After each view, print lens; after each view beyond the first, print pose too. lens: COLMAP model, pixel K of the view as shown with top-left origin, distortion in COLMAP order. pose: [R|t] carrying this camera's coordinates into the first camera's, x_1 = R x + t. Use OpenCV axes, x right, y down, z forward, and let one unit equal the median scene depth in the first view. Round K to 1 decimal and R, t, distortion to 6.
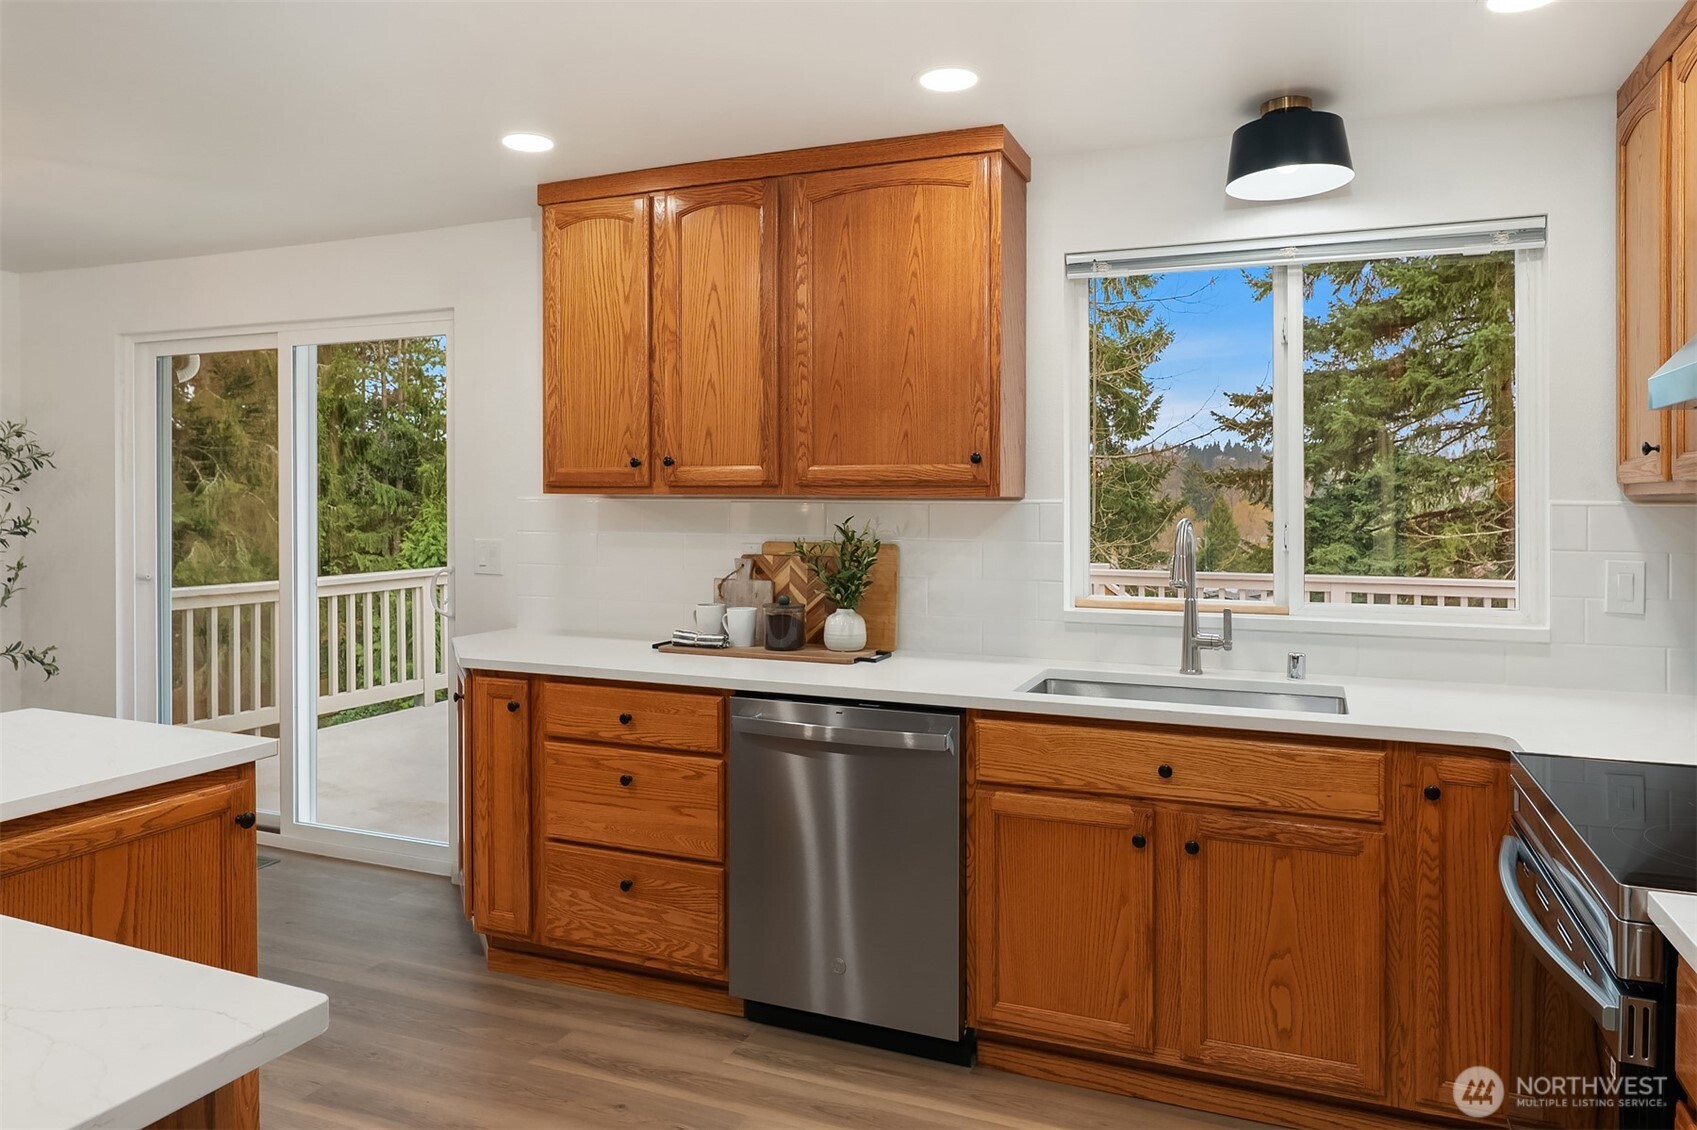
lens RADIAL K [[1105.1, 0, 906.9], [0, 1105.1, 507.9], [0, 0, 1]] dist [-0.001654, -0.002859]
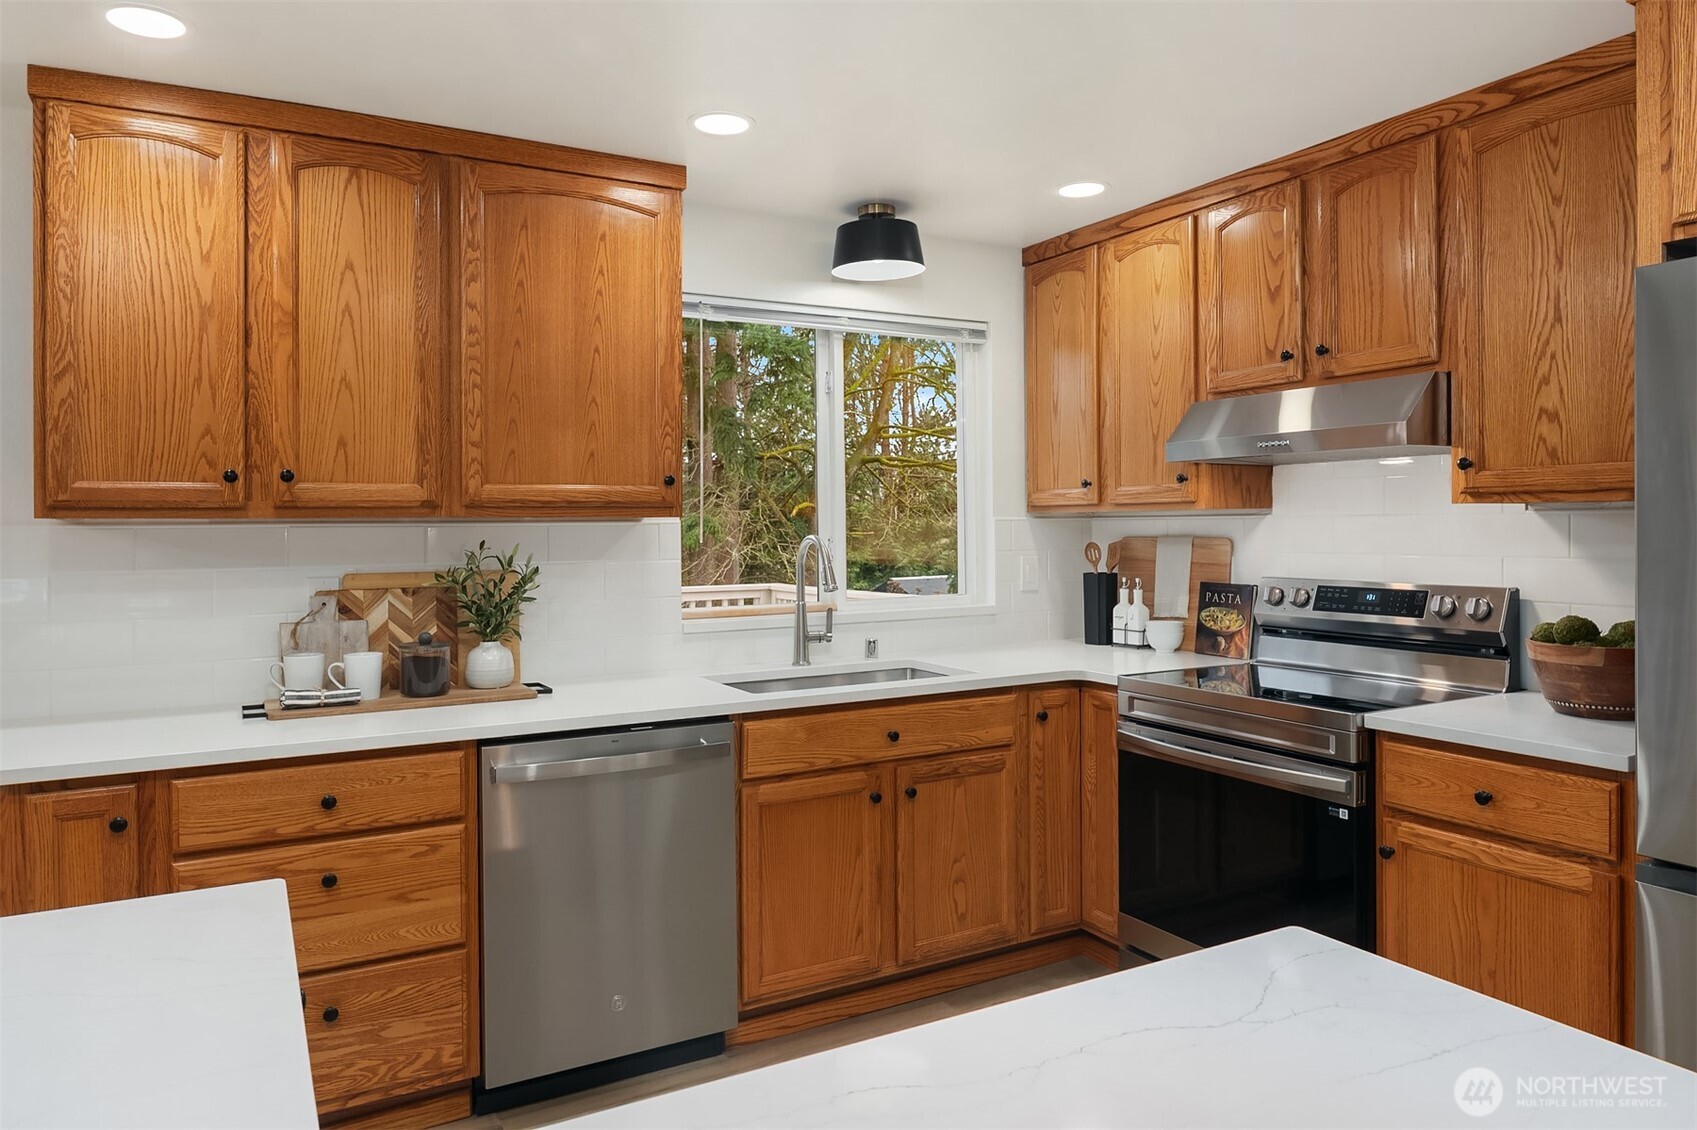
lens RADIAL K [[1076.0, 0, 857.5], [0, 1076.0, 523.7], [0, 0, 1]] dist [-0.001586, -0.002392]
pose [[0.633674, -0.011140, 0.773520, -0.580269], [0.017199, 0.999852, 0.000310, -0.001275], [-0.773409, 0.013107, 0.633771, 0.210715]]
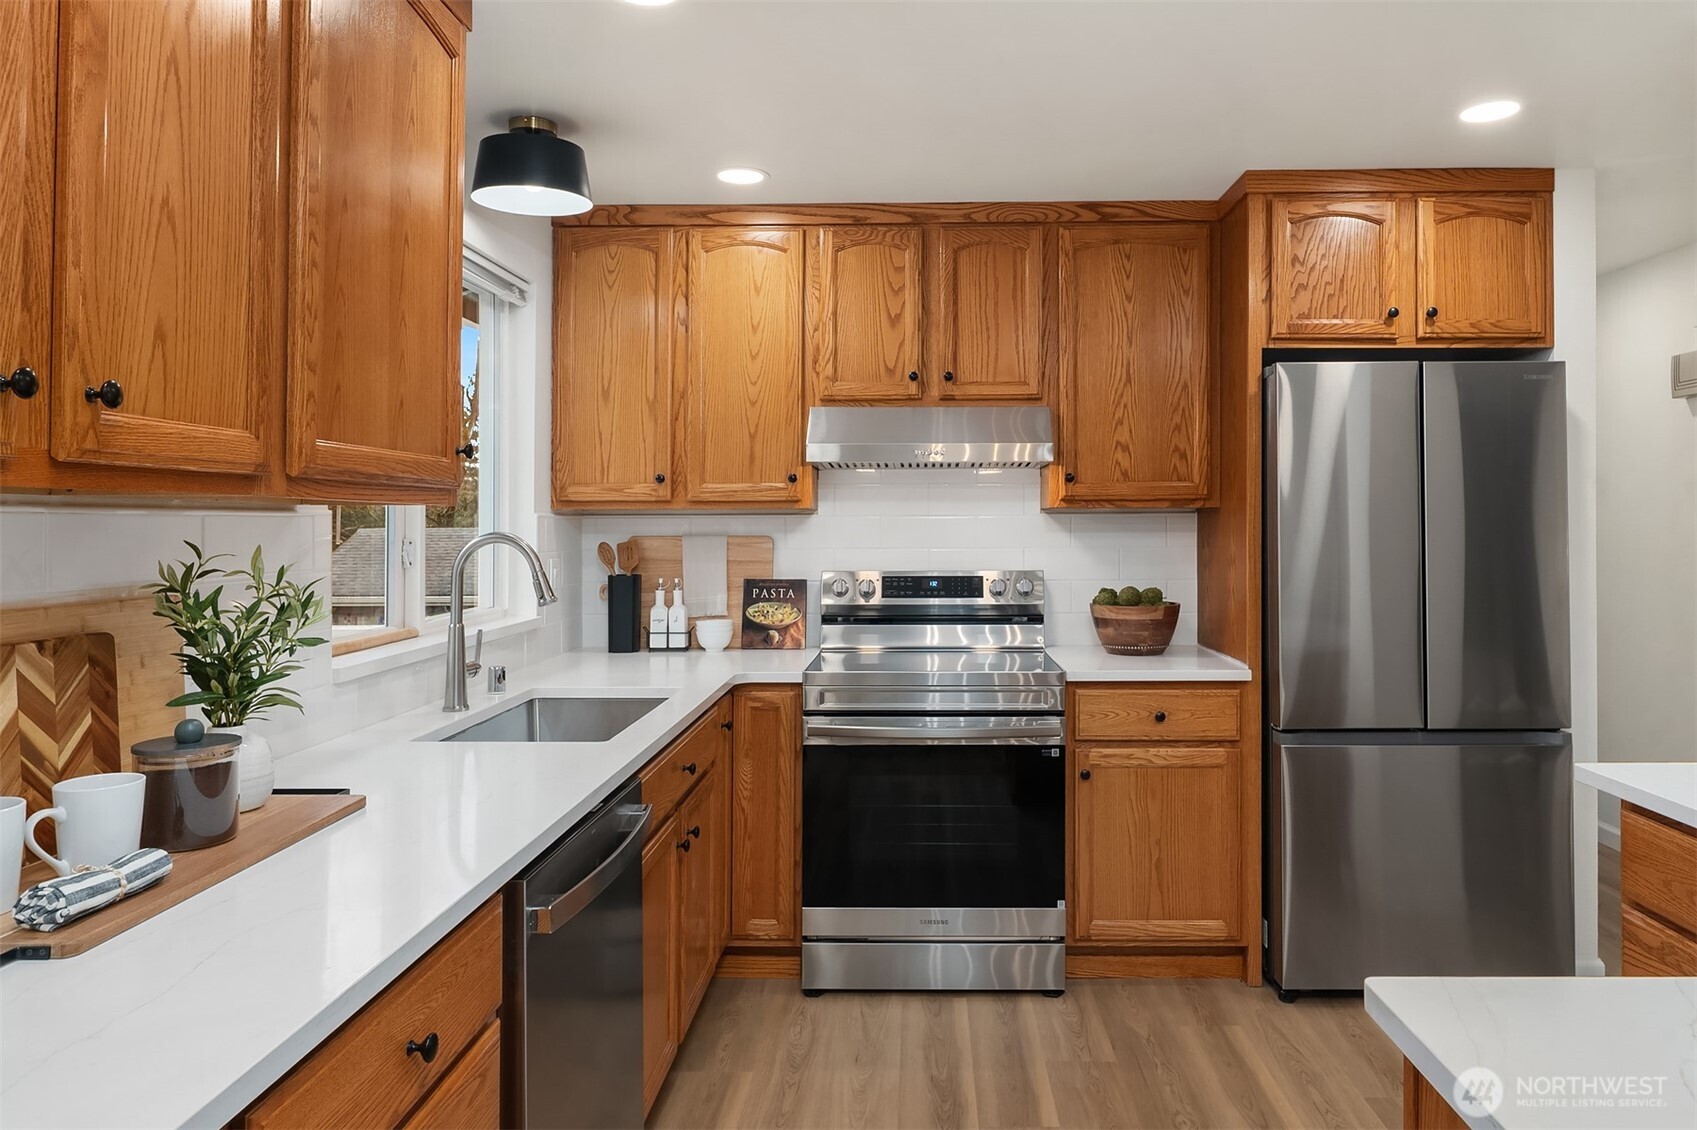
lens RADIAL K [[1105.1, 0, 906.9], [0, 1105.1, 507.9], [0, 0, 1]] dist [-0.001654, -0.002859]
pose [[-0.334805, 0.007192, 0.942260, -0.663745], [0.005926, 0.999967, -0.005527, -0.002731], [-0.942269, 0.003733, -0.334837, 0.924182]]
